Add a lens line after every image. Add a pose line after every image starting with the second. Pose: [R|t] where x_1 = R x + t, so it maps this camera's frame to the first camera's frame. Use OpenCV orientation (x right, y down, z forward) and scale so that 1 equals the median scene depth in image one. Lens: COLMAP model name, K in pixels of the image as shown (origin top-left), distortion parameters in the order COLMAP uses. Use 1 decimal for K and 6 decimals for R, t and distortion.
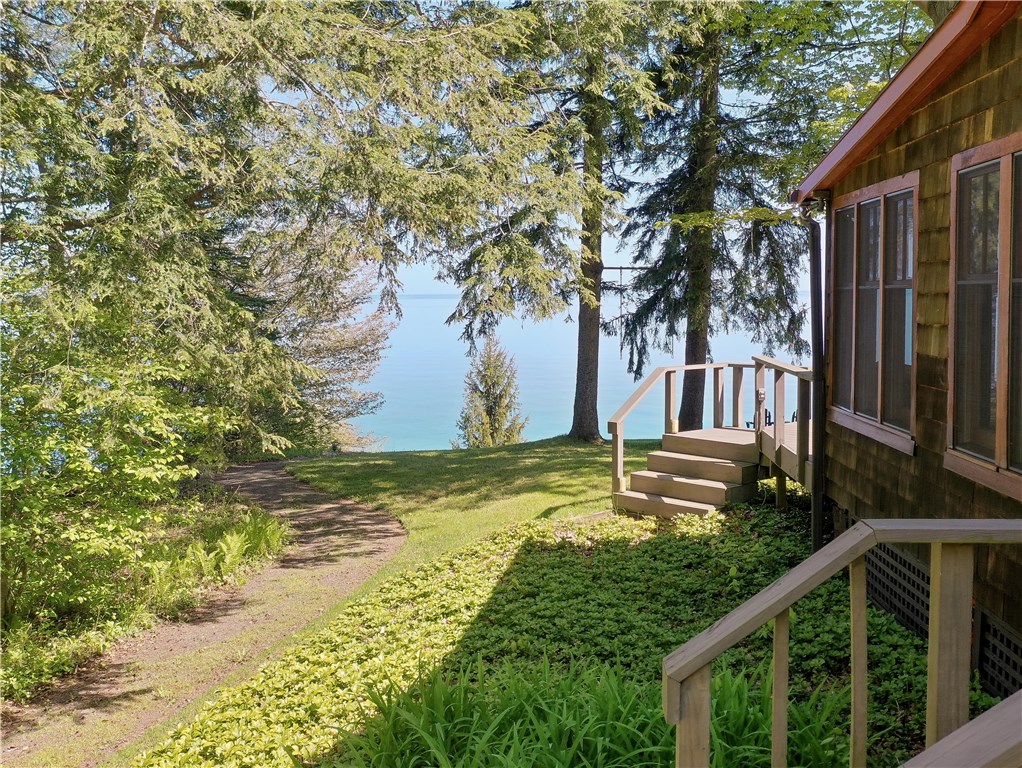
lens RADIAL K [[1057.3, 0, 511.0], [0, 1057.3, 384.0], [0, 0, 1]] dist [-0.029311, 0.093730]
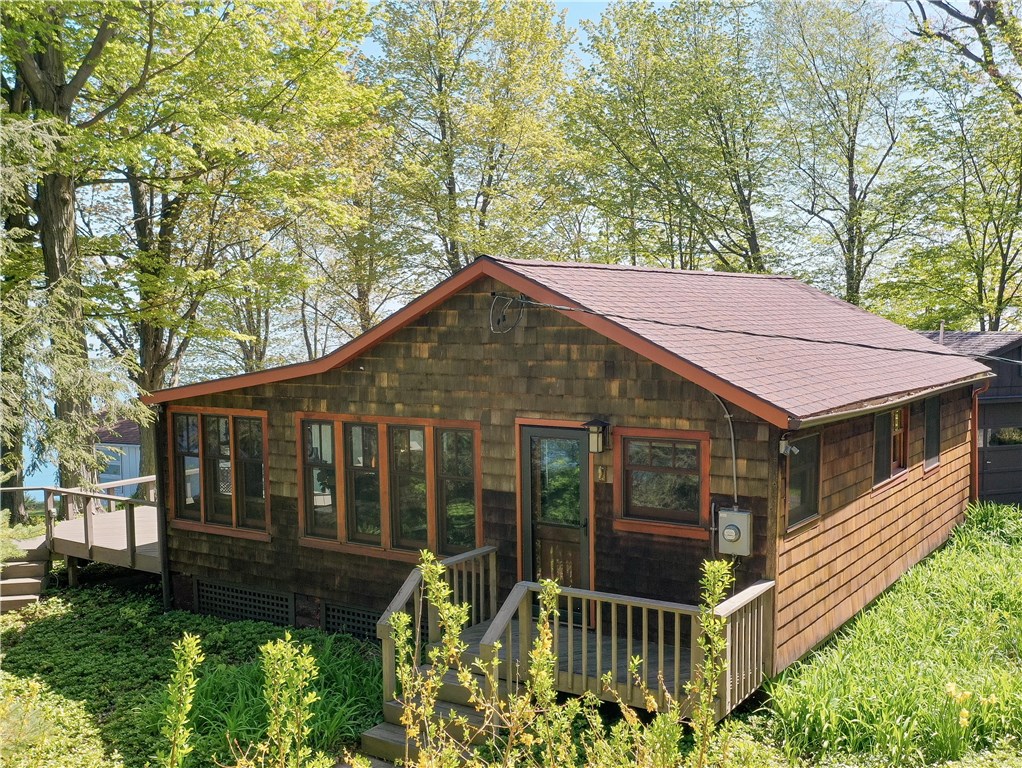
lens RADIAL K [[1057.3, 0, 511.0], [0, 1057.3, 384.0], [0, 0, 1]] dist [-0.029311, 0.093730]
pose [[0.516318, -0.048662, 0.855013, -0.326348], [0.074670, 0.997140, 0.011660, -0.066255], [-0.853135, 0.057823, 0.518475, -0.150729]]
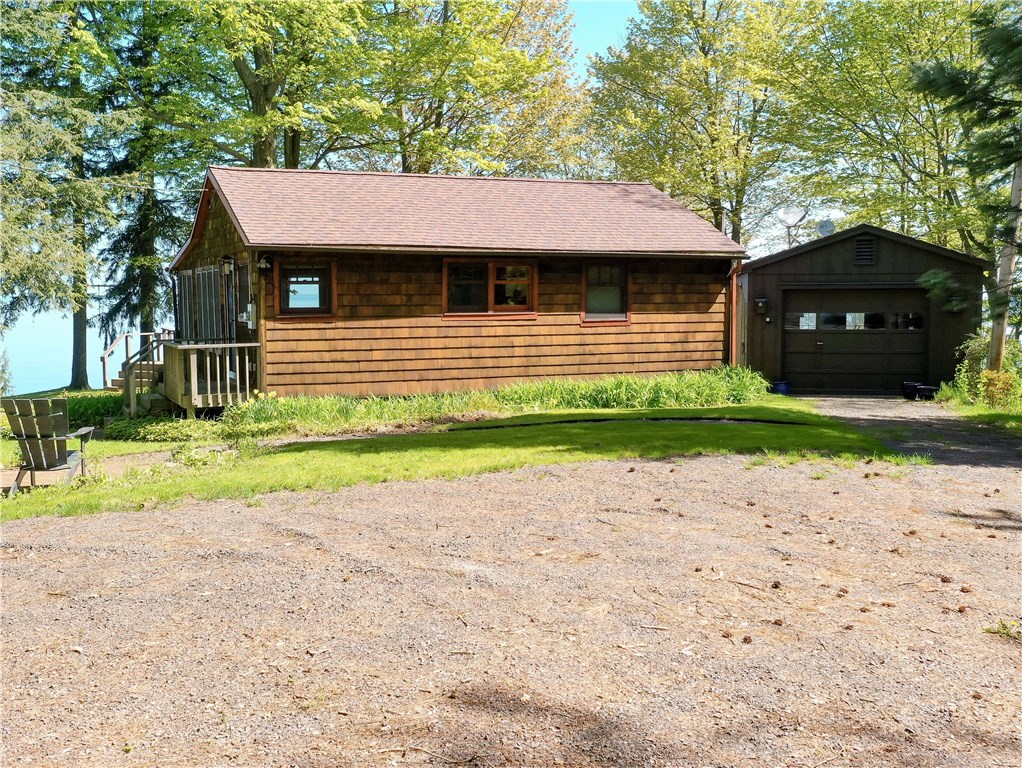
lens RADIAL K [[1084.5, 0, 511.0], [0, 1084.5, 384.0], [0, 0, 1]] dist [-0.016068, 0.015950]
pose [[0.900147, -0.027304, 0.434730, -0.052064], [0.032890, 0.999445, -0.005330, 0.073049], [-0.434343, 0.019096, 0.900545, -0.783712]]
